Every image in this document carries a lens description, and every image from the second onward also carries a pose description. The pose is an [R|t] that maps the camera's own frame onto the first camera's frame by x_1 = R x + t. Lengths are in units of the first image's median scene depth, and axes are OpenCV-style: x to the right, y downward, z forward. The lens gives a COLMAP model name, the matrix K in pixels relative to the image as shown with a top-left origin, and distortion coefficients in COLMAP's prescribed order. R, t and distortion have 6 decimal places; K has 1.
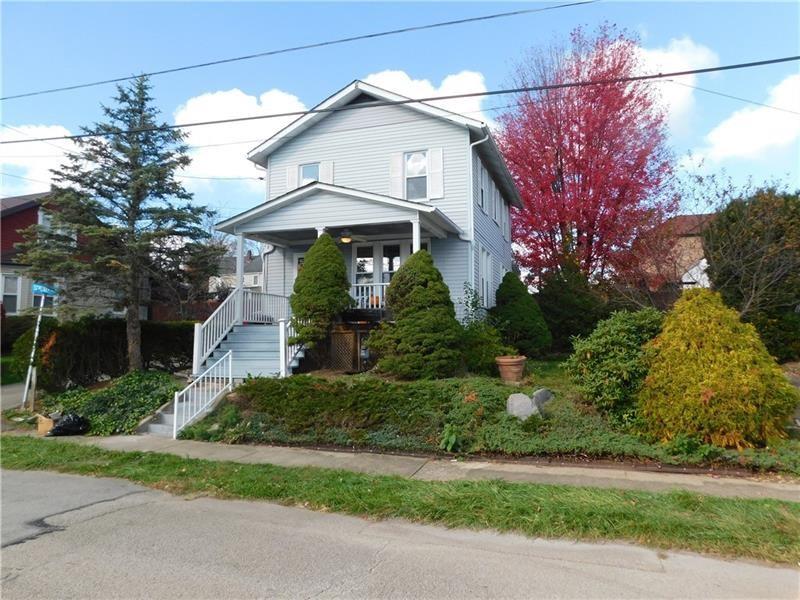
lens RADIAL K [[554.2, 0, 405.6], [0, 554.2, 298.4], [0, 0, 1]] dist [-0.071200, 0.066448]
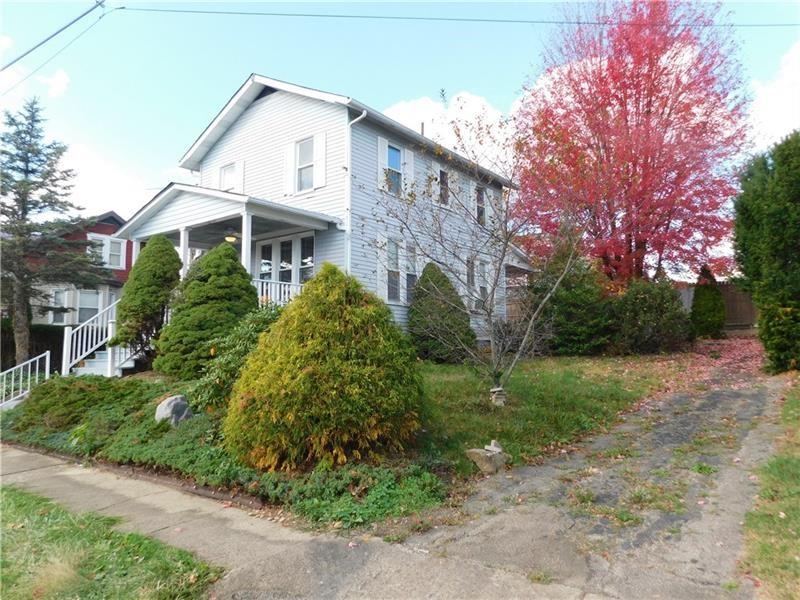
lens RADIAL K [[574.6, 0, 411.9], [0, 574.6, 299.1], [0, 0, 1]] dist [-0.063635, 0.080408]
pose [[0.949351, -0.035385, -0.312220, 0.609301], [0.032381, 0.999366, -0.014803, 0.030568], [0.312545, 0.003943, 0.949895, 0.173285]]
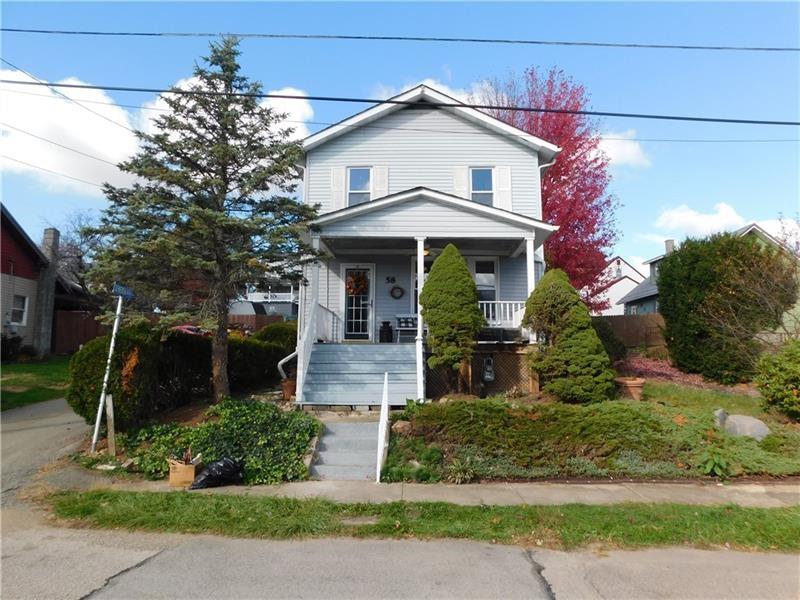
lens RADIAL K [[554.2, 0, 405.6], [0, 554.2, 298.4], [0, 0, 1]] dist [-0.071200, 0.066448]
pose [[0.951626, 0.042682, 0.304278, -0.498675], [-0.030938, 0.998582, -0.043318, 0.013929], [-0.305696, 0.031809, 0.951598, 0.155507]]
